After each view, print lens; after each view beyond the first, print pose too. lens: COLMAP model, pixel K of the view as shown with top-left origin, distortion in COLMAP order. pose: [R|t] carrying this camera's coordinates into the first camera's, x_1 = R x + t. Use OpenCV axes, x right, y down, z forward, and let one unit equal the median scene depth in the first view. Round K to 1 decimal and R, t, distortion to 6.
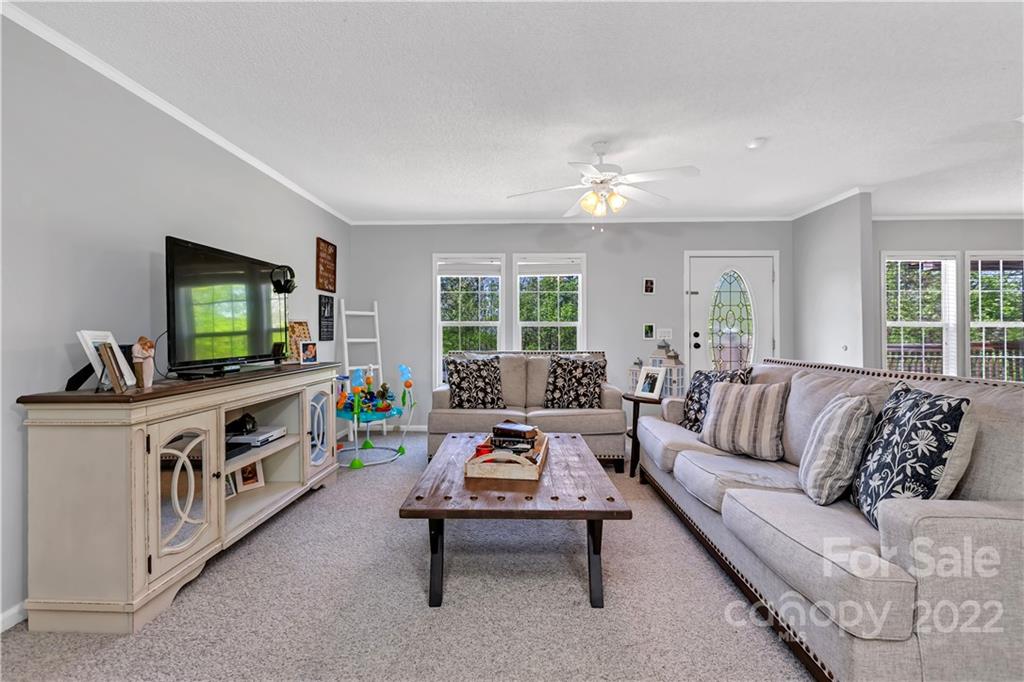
lens RADIAL K [[463.8, 0, 480.5], [0, 463.8, 332.8], [0, 0, 1]] dist [0.003326, -0.001006]
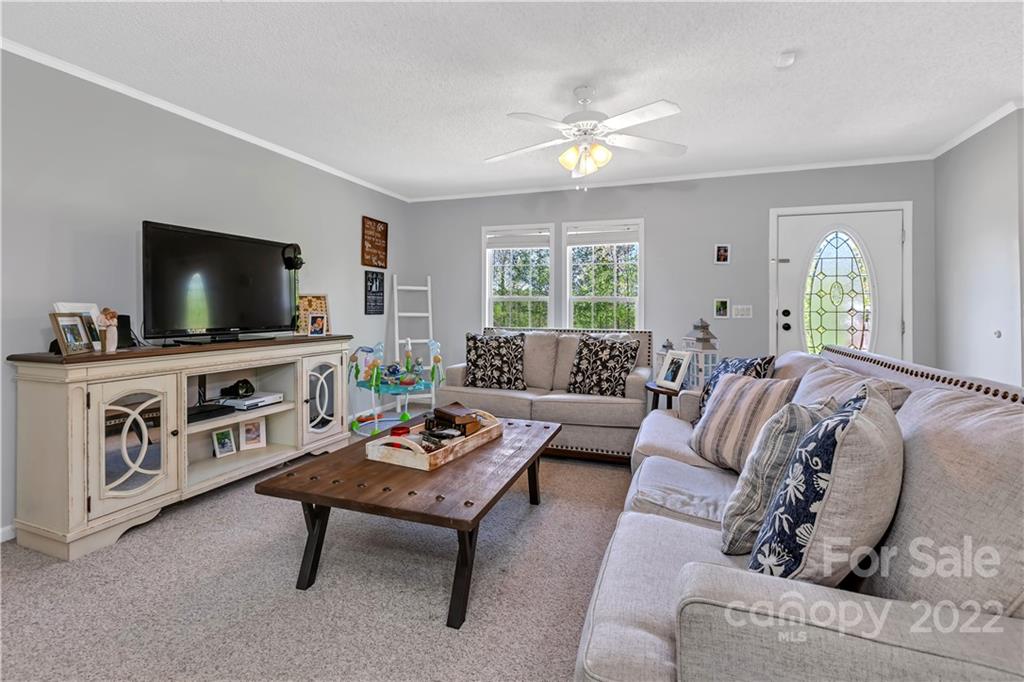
lens RADIAL K [[463.8, 0, 487.5], [0, 463.8, 310.7], [0, 0, 1]] dist [0.003326, -0.001006]
pose [[0.950761, 0.010368, -0.309752, 0.353720], [-0.008959, 0.999942, 0.005970, -0.000089], [0.309796, -0.002901, 0.950799, 0.125620]]
